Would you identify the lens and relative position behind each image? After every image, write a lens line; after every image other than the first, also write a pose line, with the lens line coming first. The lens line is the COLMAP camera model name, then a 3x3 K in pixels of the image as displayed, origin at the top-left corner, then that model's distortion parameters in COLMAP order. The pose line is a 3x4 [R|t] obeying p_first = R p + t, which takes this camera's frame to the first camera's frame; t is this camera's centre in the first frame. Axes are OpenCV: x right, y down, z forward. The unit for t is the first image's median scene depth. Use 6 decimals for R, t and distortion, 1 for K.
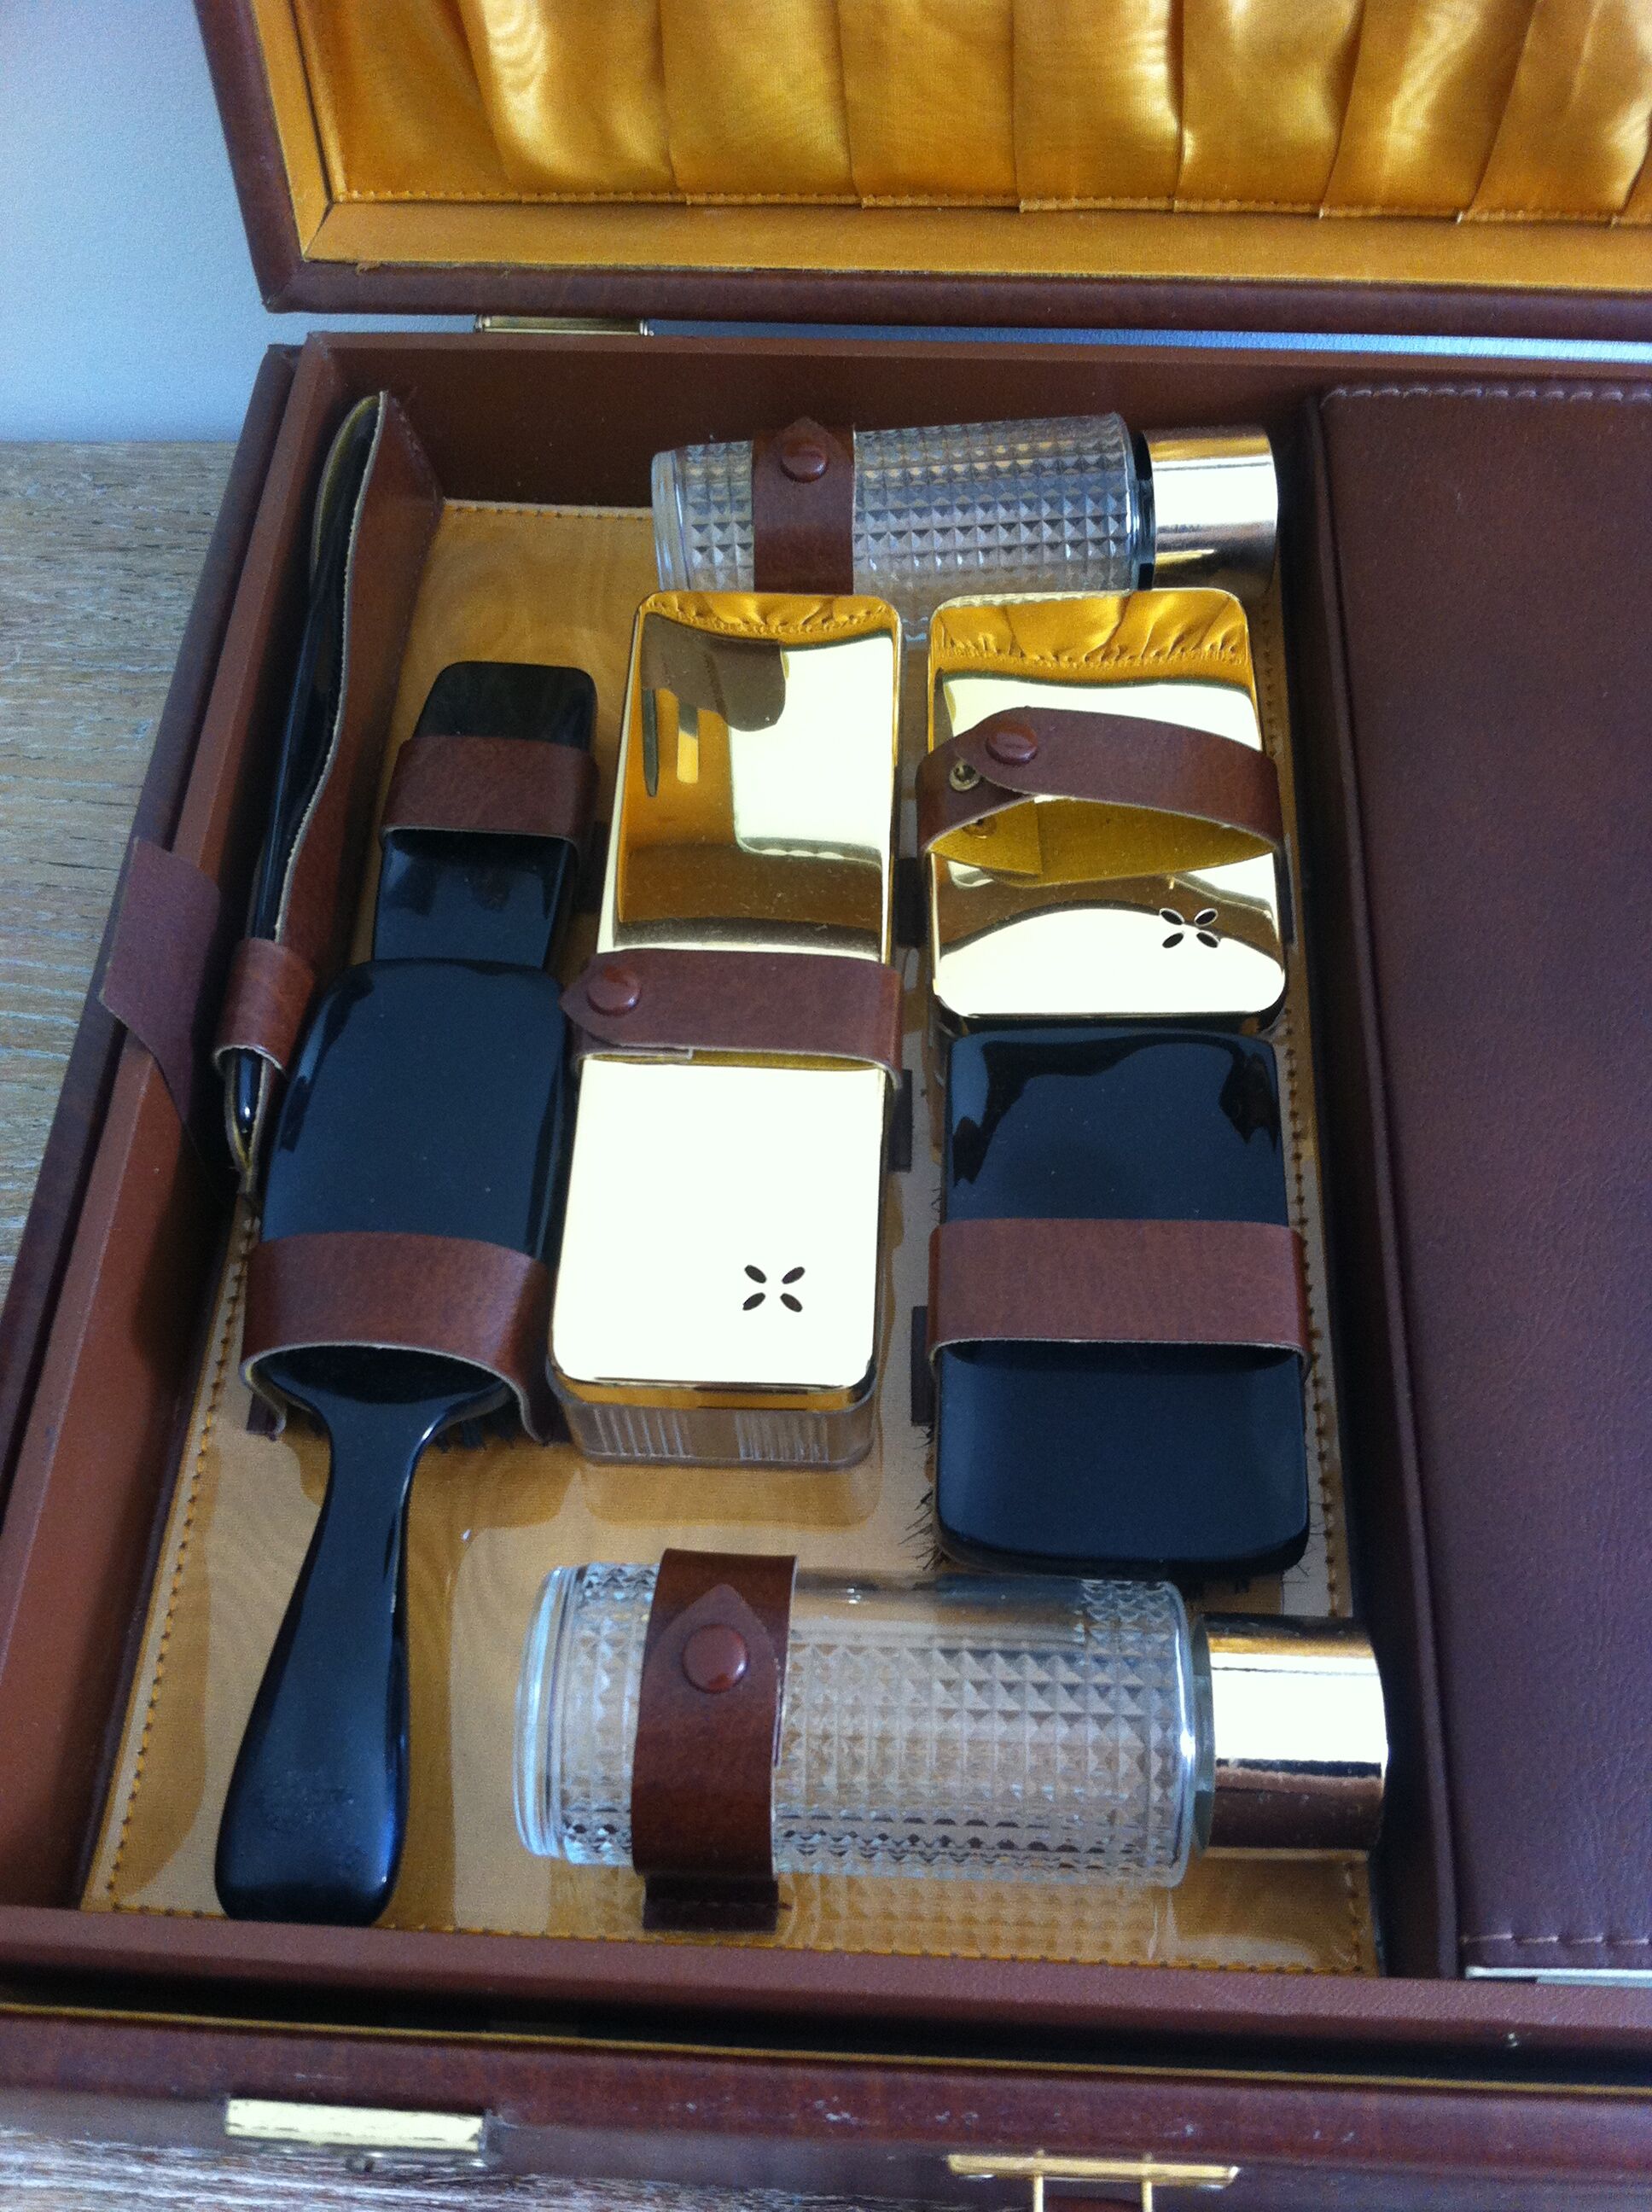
lens RADIAL K [[2030.9, 0, 793.2], [0, 2030.9, 998.6], [0, 0, 1]] dist [-0.084867, 0.000000]
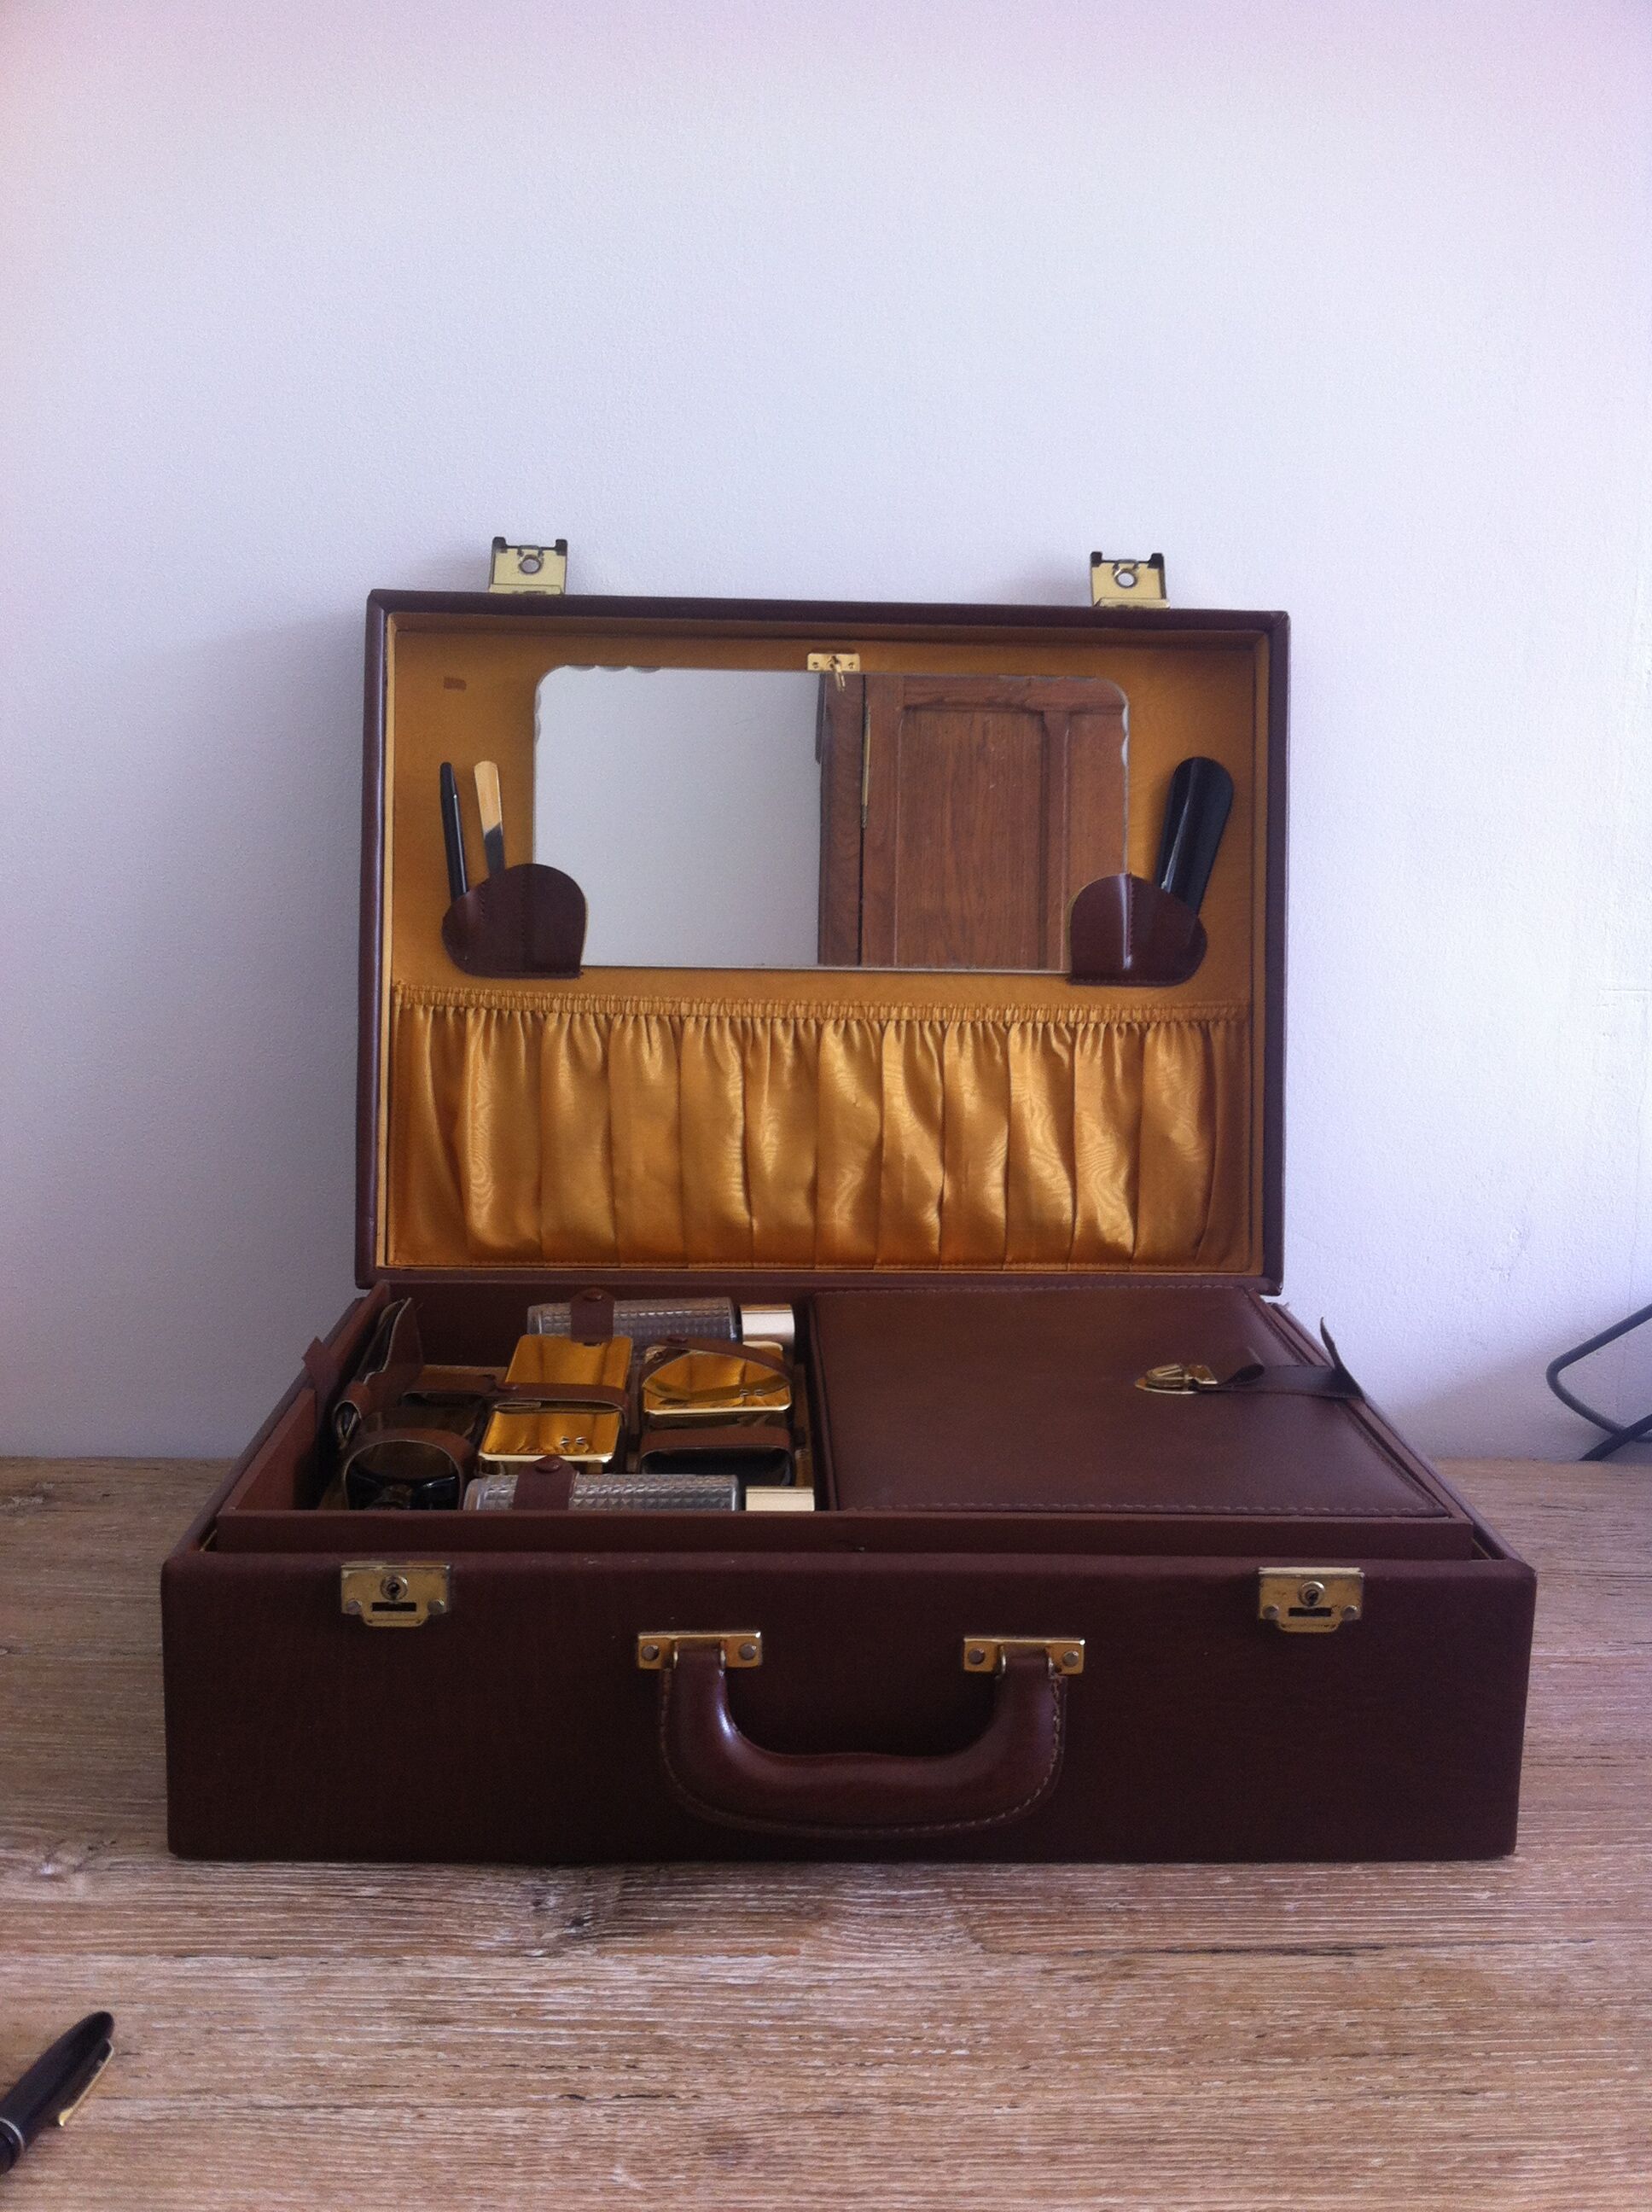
lens RADIAL K [[2030.9, 0, 830.0], [0, 2030.9, 1108.3], [0, 0, 1]] dist [-0.084867, 0.000000]
pose [[0.993434, 0.041373, 0.106664, 0.018037], [0.057180, 0.627971, -0.776134, 1.427221], [-0.099093, 0.777137, 0.621482, -0.674544]]
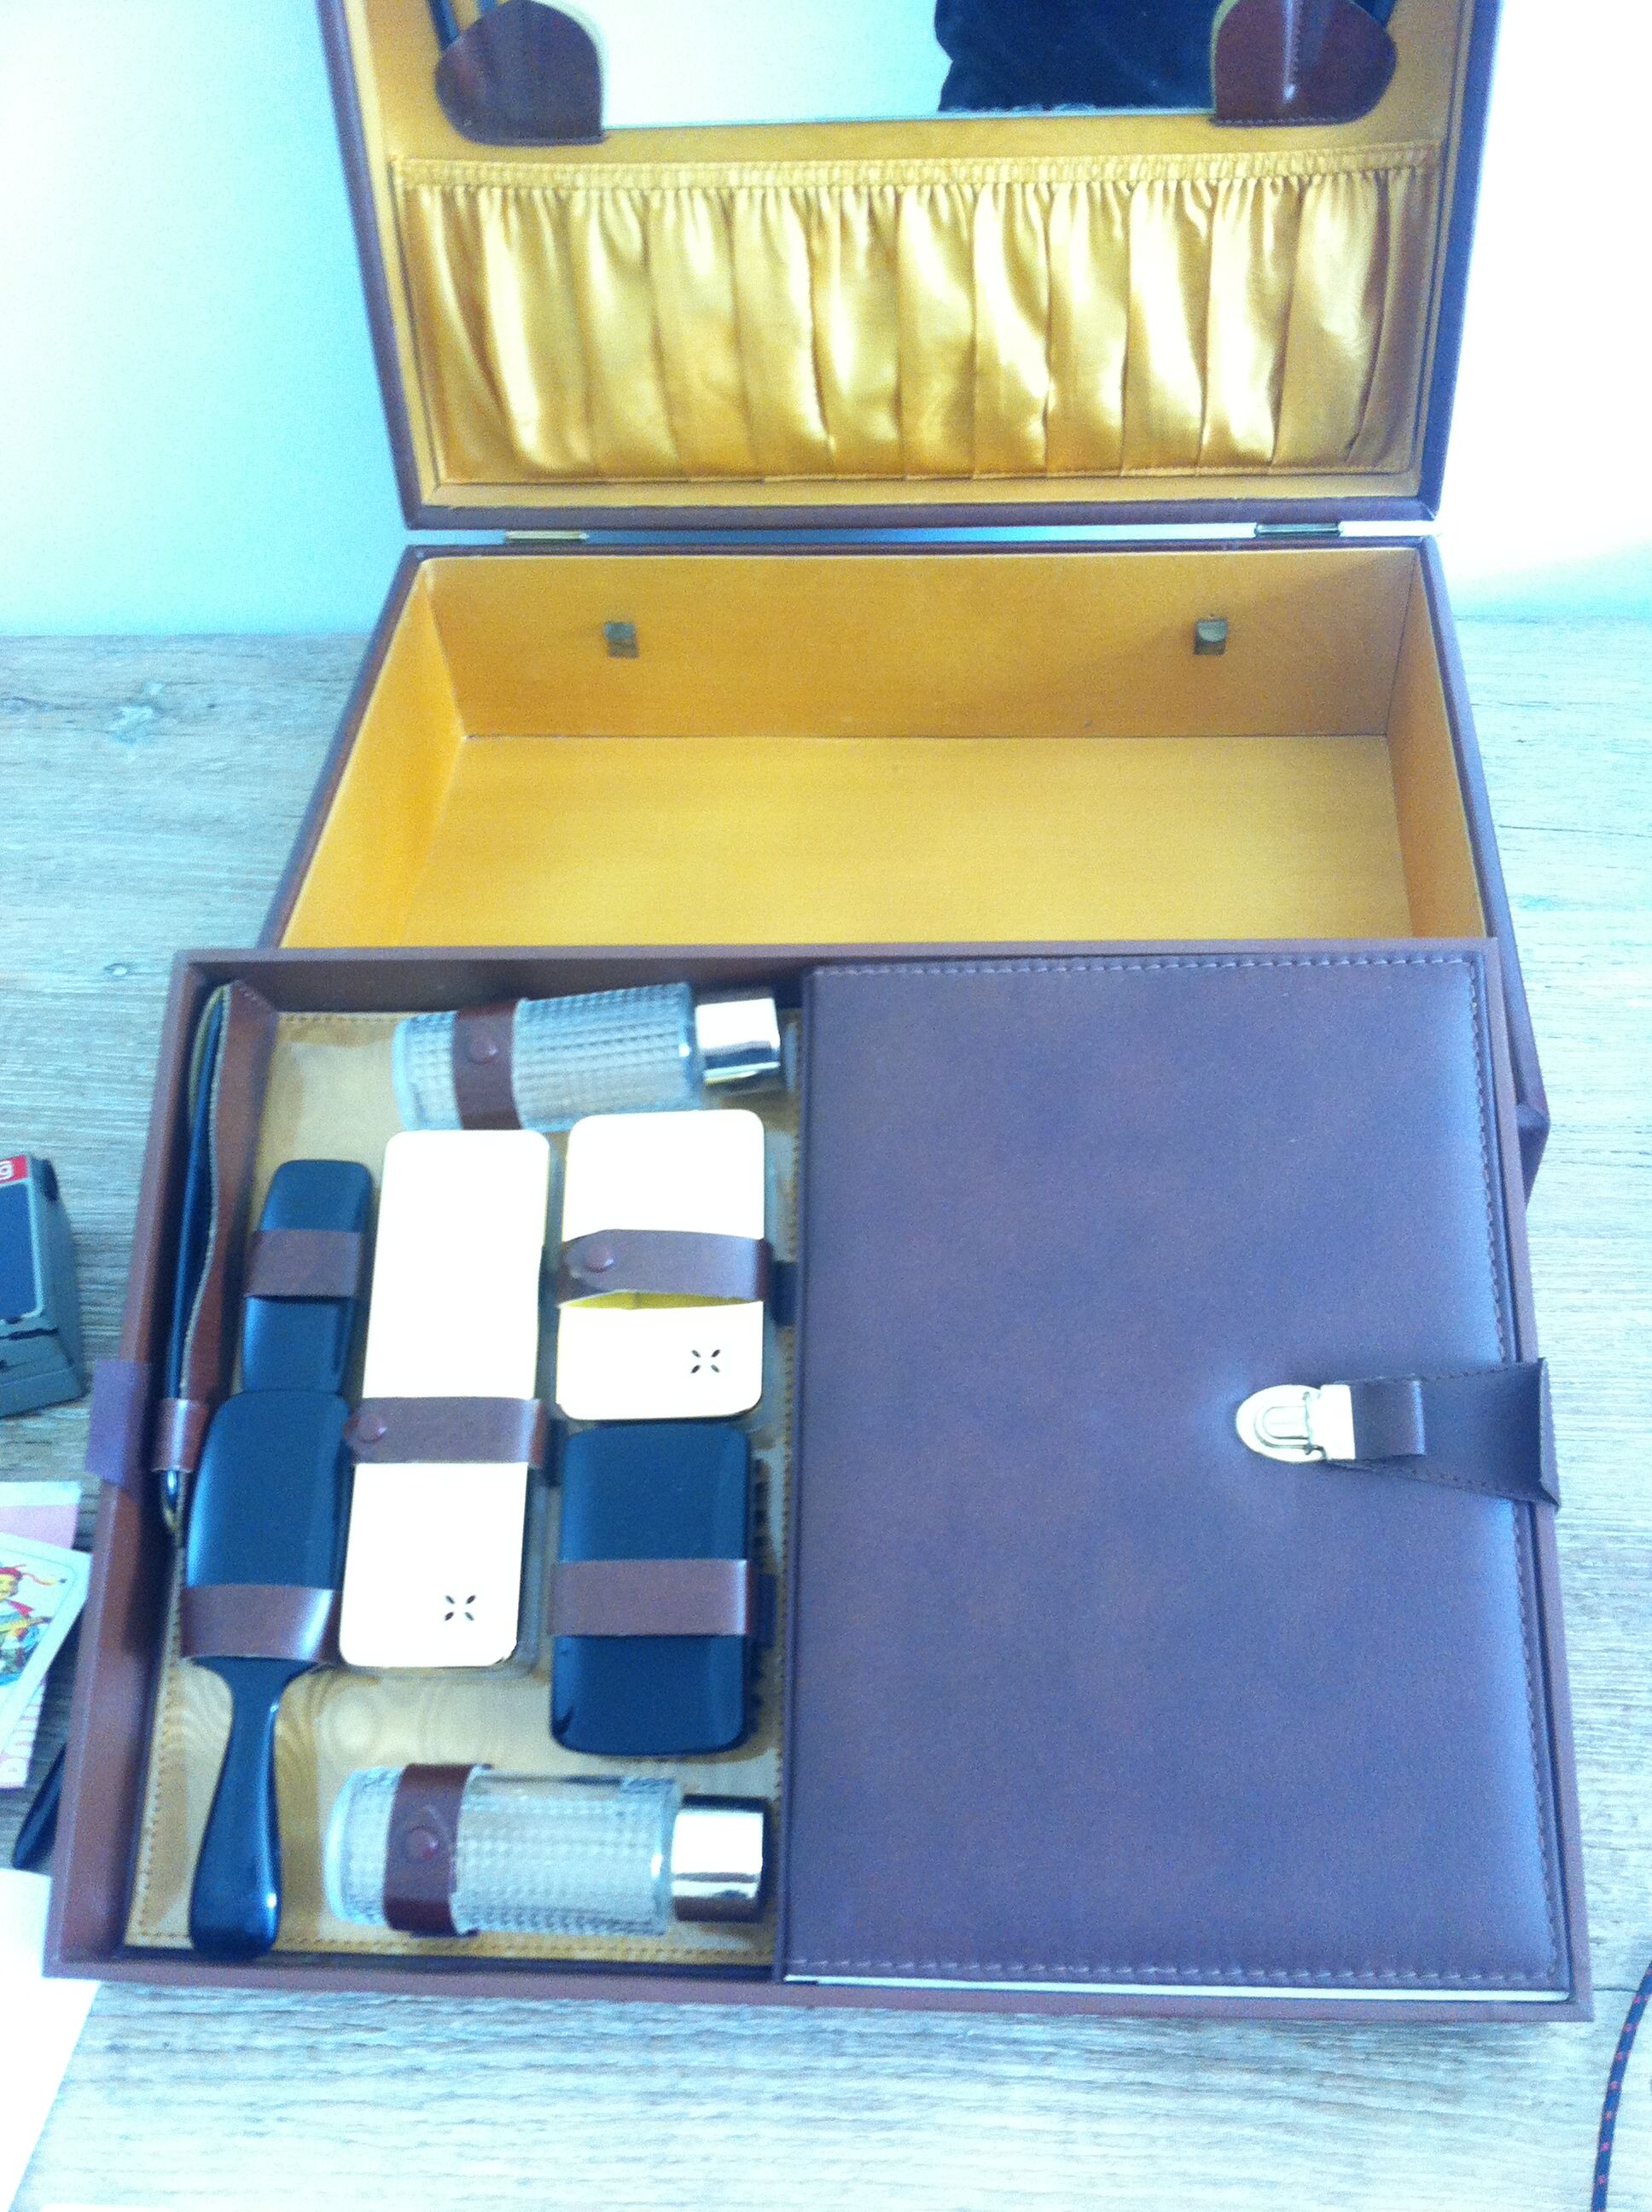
lens RADIAL K [[2030.9, 0, 873.4], [0, 2030.9, 1080.5], [0, 0, 1]] dist [-0.084867, 0.000000]
pose [[0.999758, -0.004947, -0.021453, 0.286467], [0.000711, 0.981176, -0.193113, 0.669353], [0.022004, 0.193050, 0.980942, -1.003842]]
